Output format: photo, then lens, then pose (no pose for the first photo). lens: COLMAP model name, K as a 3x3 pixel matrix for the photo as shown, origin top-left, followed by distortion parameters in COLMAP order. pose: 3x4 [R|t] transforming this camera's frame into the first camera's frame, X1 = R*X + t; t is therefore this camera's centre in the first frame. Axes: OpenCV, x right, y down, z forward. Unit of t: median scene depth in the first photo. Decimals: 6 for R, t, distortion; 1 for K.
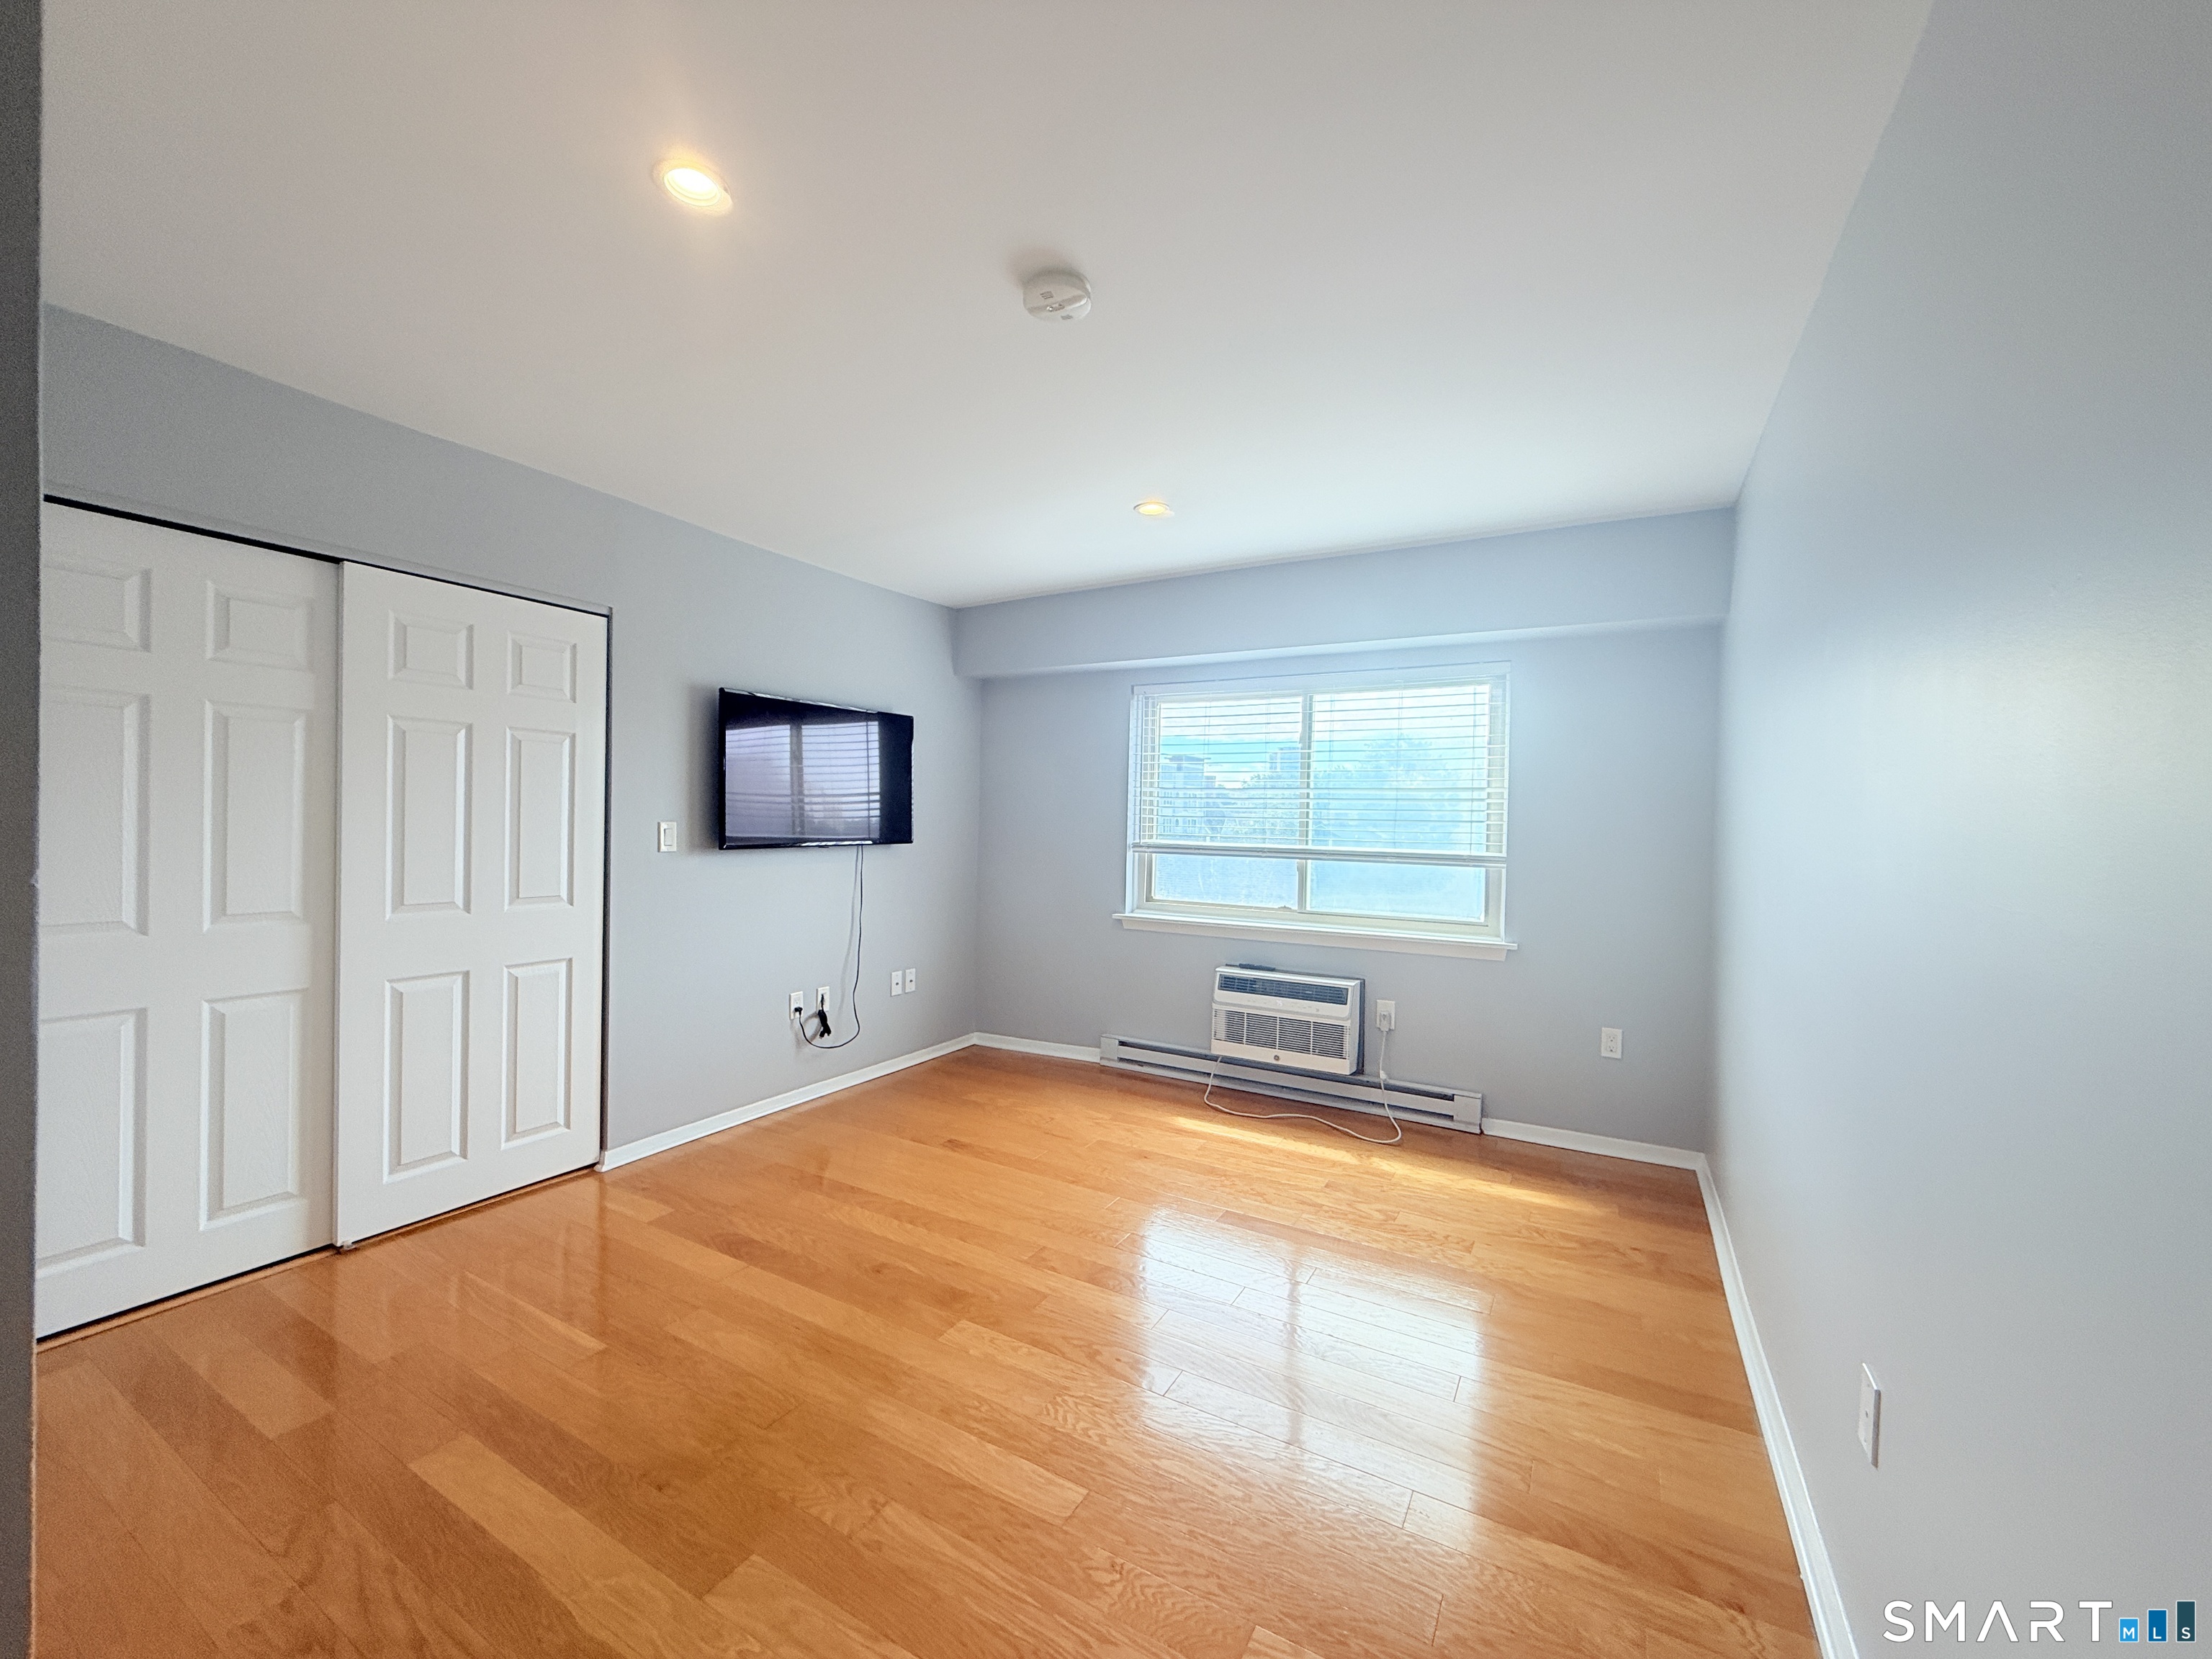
lens RADIAL K [[880.9, 0, 1100.0], [0, 880.9, 830.2], [0, 0, 1]] dist [0.000389, -0.000066]
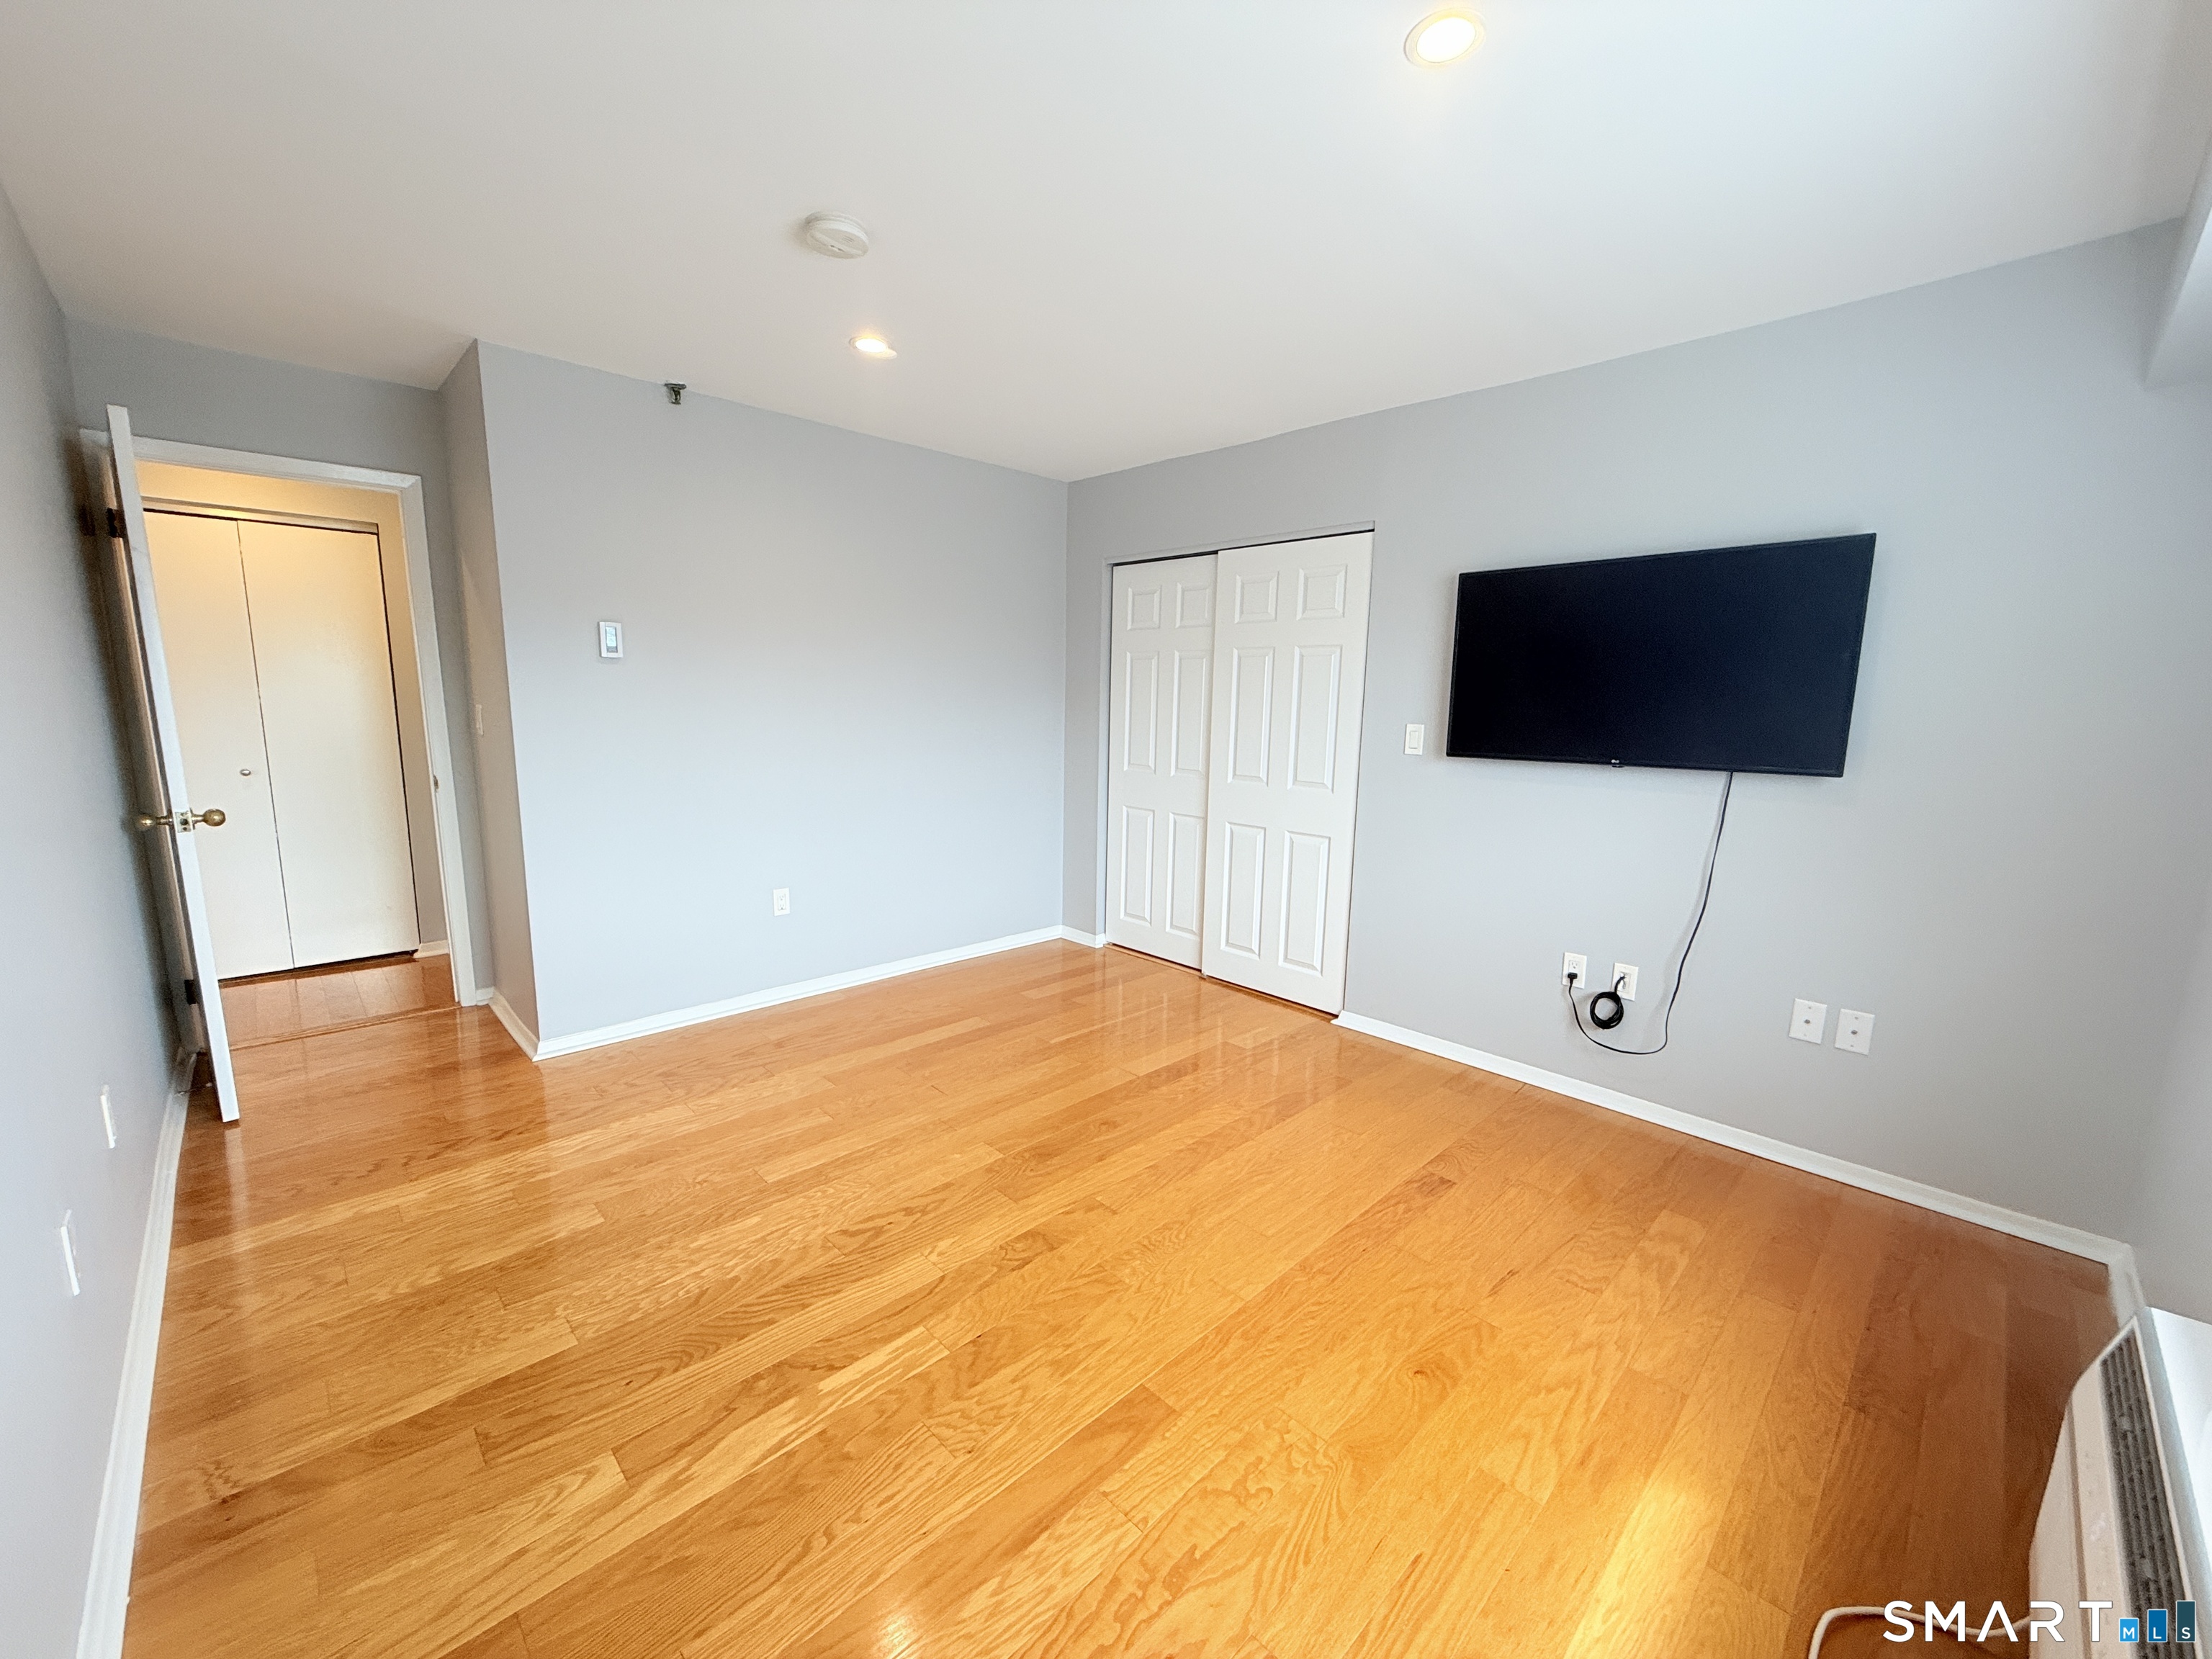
lens RADIAL K [[880.9, 0, 1100.0], [0, 880.9, 830.2], [0, 0, 1]] dist [0.000389, -0.000066]
pose [[-0.283587, 0.118209, -0.951633, 0.571217], [-0.035005, 0.990436, 0.133460, -0.011624], [0.958307, 0.071159, -0.276737, 0.947871]]
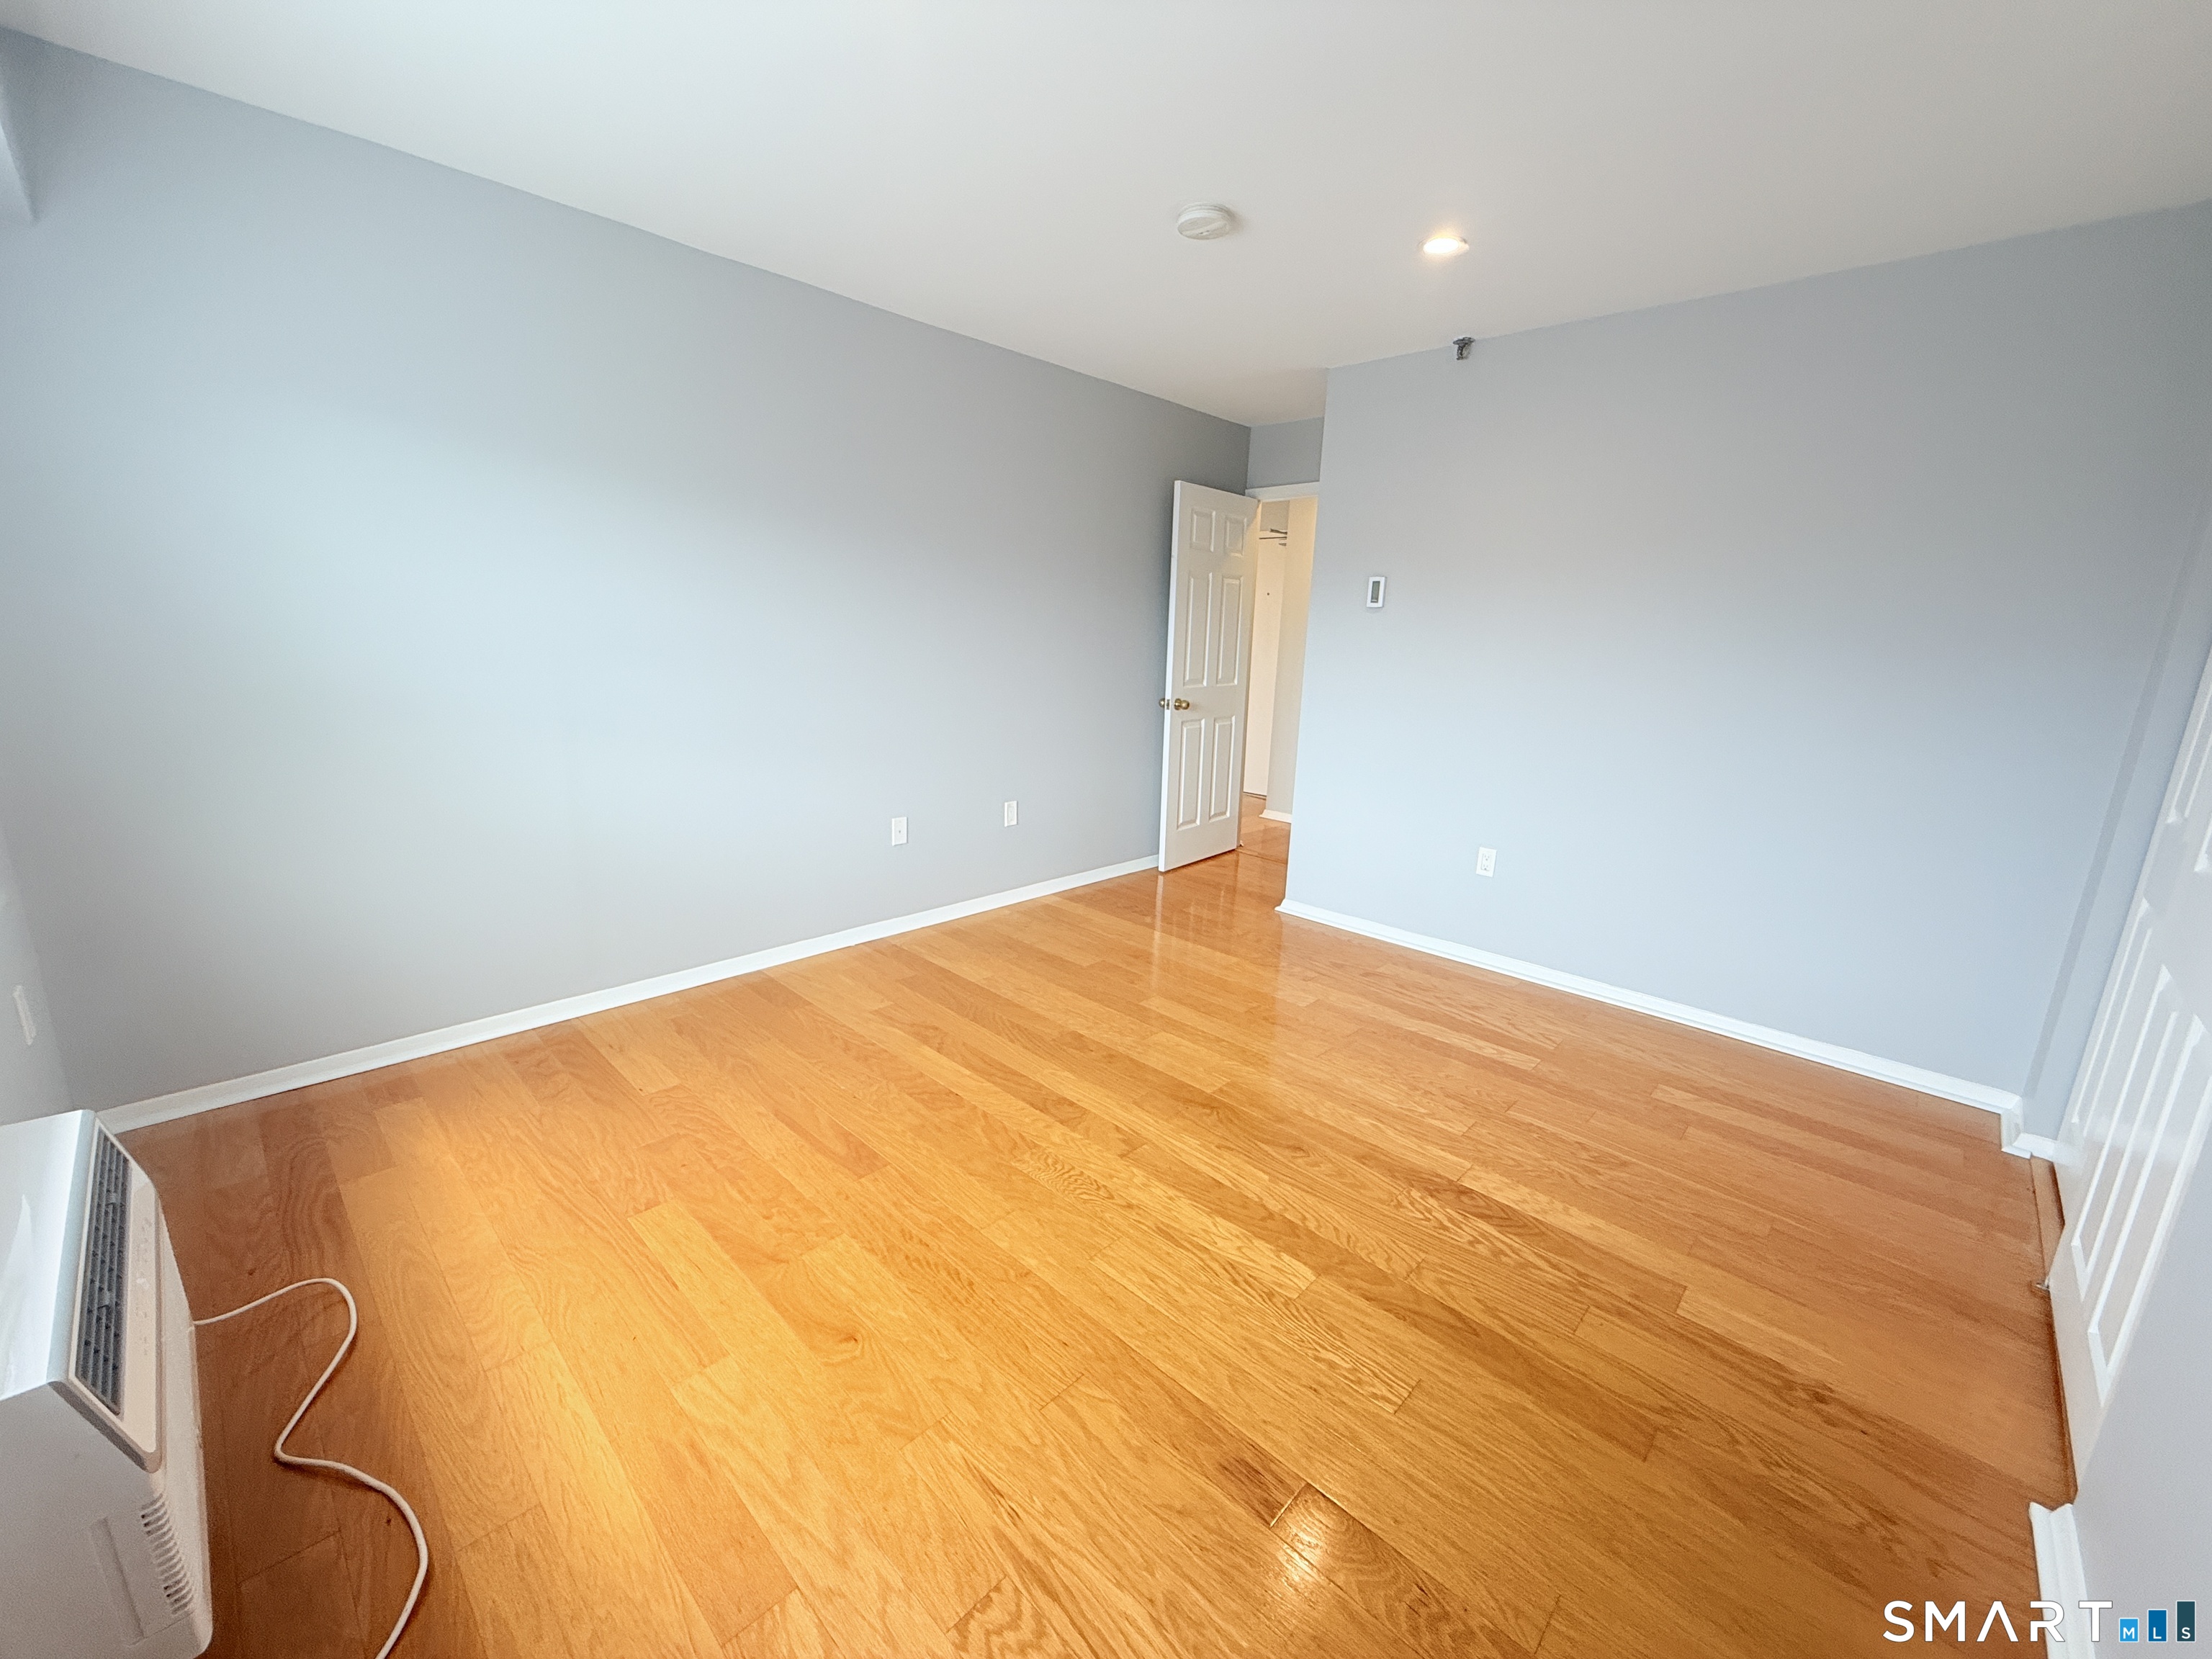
lens RADIAL K [[880.9, 0, 1100.0], [0, 880.9, 830.2], [0, 0, 1]] dist [0.000389, -0.000066]
pose [[-0.967696, -0.110686, 0.226523, -0.161176], [-0.054576, 0.969138, 0.240402, -0.026490], [-0.246141, 0.220274, -0.943872, 1.375837]]
